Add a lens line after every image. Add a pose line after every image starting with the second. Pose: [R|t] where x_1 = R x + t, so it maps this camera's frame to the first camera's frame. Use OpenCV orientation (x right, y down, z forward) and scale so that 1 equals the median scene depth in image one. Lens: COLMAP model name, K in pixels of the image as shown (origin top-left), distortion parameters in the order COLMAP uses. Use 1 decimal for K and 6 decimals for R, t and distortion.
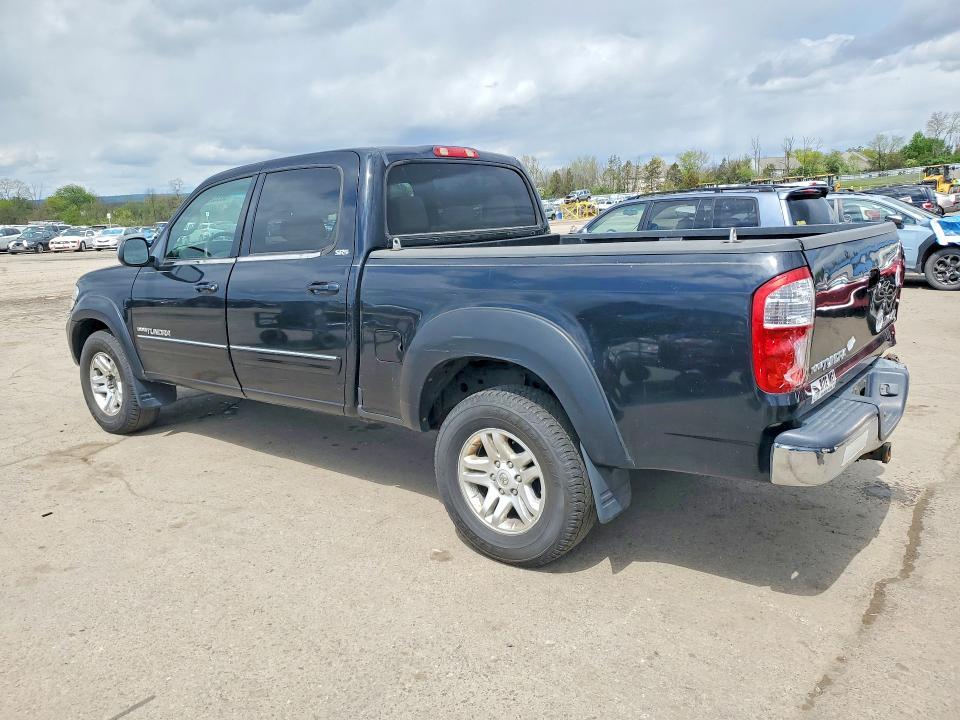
lens RADIAL K [[757.4, 0, 471.7], [0, 757.4, 358.9], [0, 0, 1]] dist [0.004190, 0.015158]
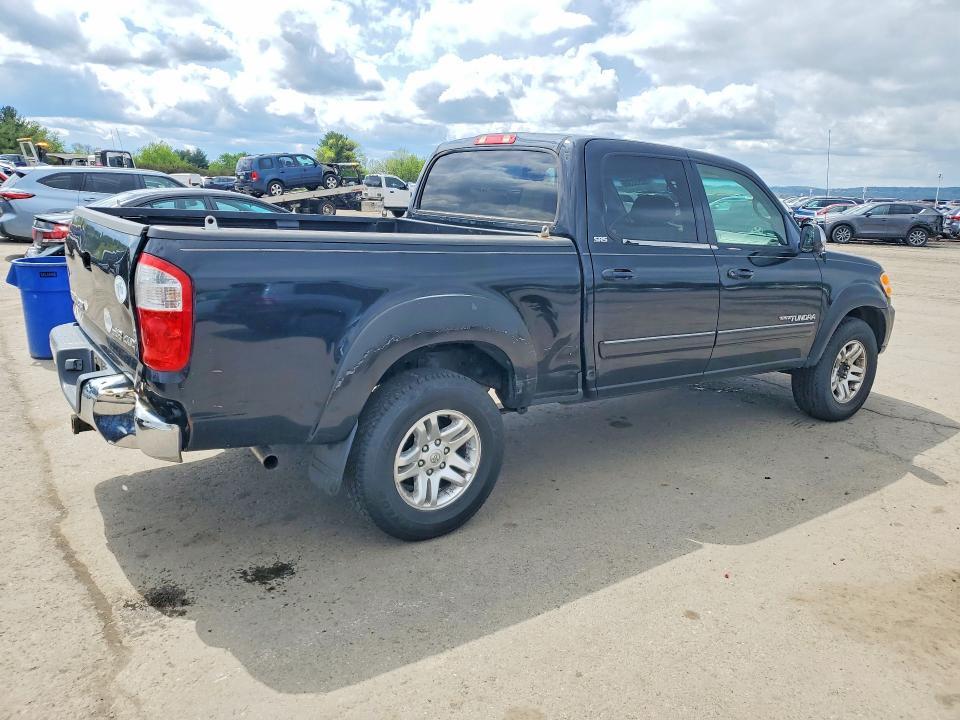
lens RADIAL K [[757.4, 0, 471.7], [0, 757.4, 358.9], [0, 0, 1]] dist [0.004190, 0.015158]
pose [[-0.289191, 0.234290, -0.928158, 0.136256], [-0.211331, 0.930039, 0.300610, -0.040381], [0.933653, 0.283082, -0.219446, 0.174141]]
